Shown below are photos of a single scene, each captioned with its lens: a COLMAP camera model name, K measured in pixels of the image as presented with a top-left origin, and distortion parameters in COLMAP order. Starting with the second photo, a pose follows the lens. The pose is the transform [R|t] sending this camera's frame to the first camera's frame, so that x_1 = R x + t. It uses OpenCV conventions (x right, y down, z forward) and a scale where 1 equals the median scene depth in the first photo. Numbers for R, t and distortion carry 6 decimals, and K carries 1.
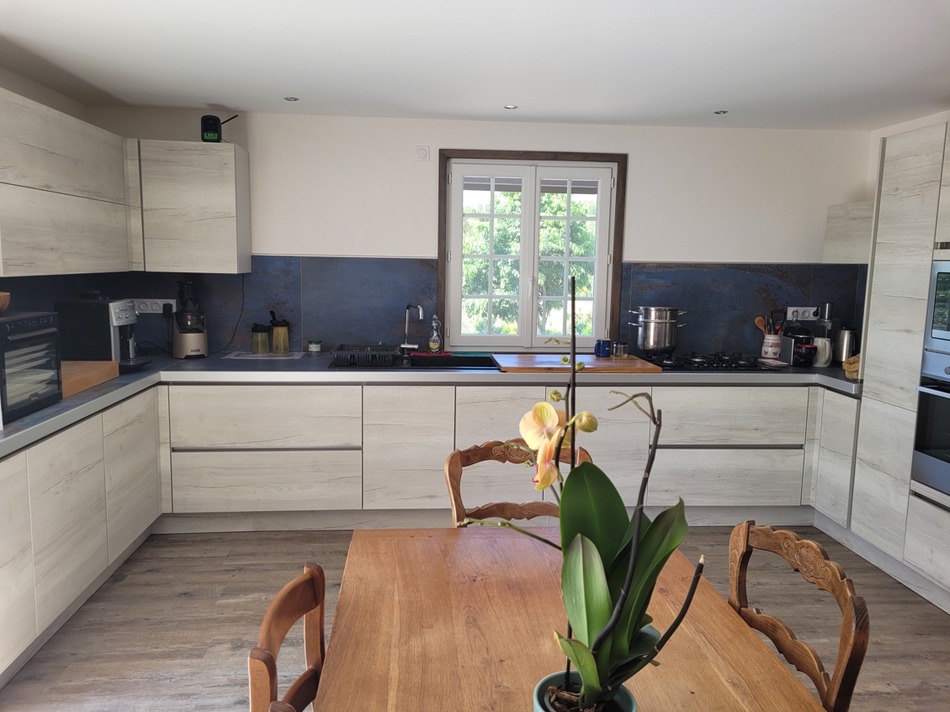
lens RADIAL K [[723.5, 0, 475.0], [0, 723.5, 356.0], [0, 0, 1]] dist [0.043367, 0.000990]
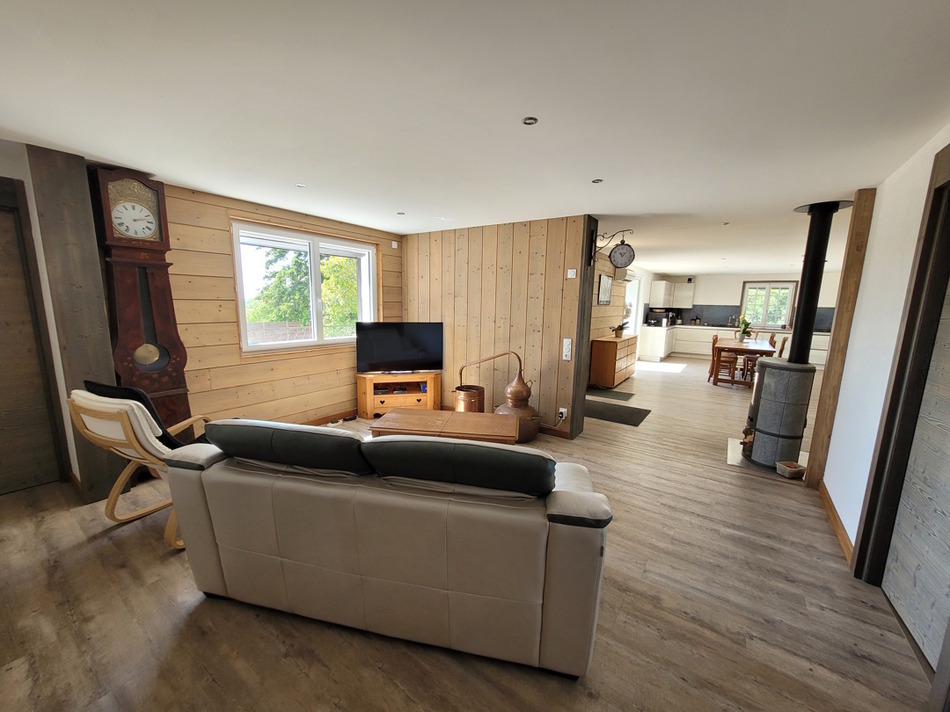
lens RADIAL K [[372.2, 0, 474.5], [0, 372.2, 362.8], [0, 0, 1]] dist [-0.000193, -0.000096]
pose [[0.768621, 0.101502, -0.631601, 0.182631], [-0.091476, 0.994624, 0.048522, 0.263901], [0.633131, 0.020481, 0.773774, -1.858421]]
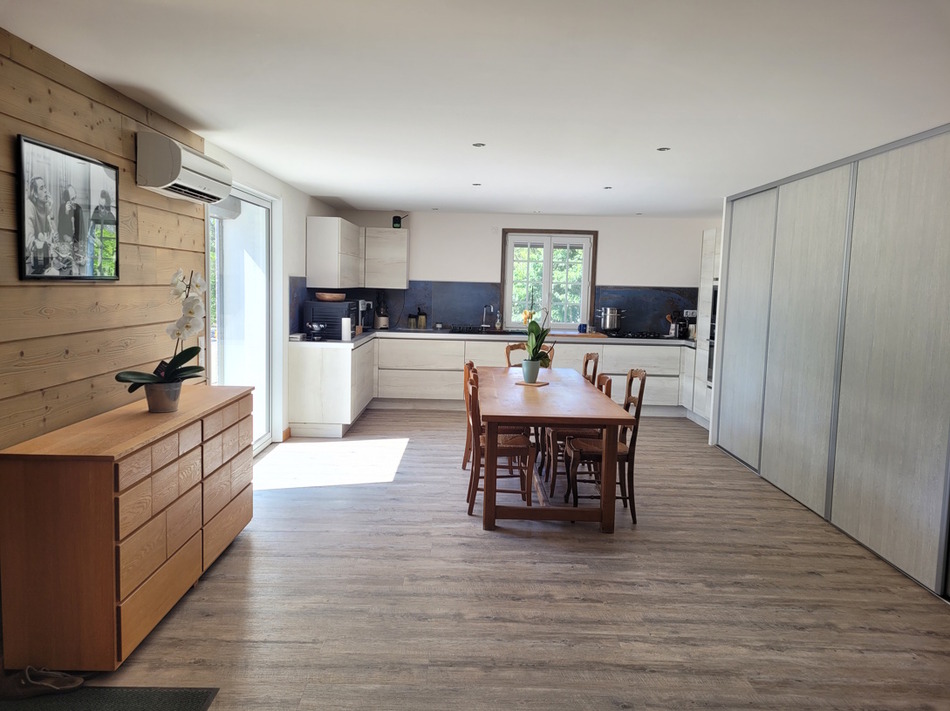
lens RADIAL K [[723.5, 0, 475.0], [0, 723.5, 355.5], [0, 0, 1]] dist [0.043367, 0.000990]
pose [[0.997192, 0.016147, -0.073123, 0.028046], [-0.018726, 0.999221, -0.034724, 0.138434], [0.072506, 0.035996, 0.996718, -0.998688]]
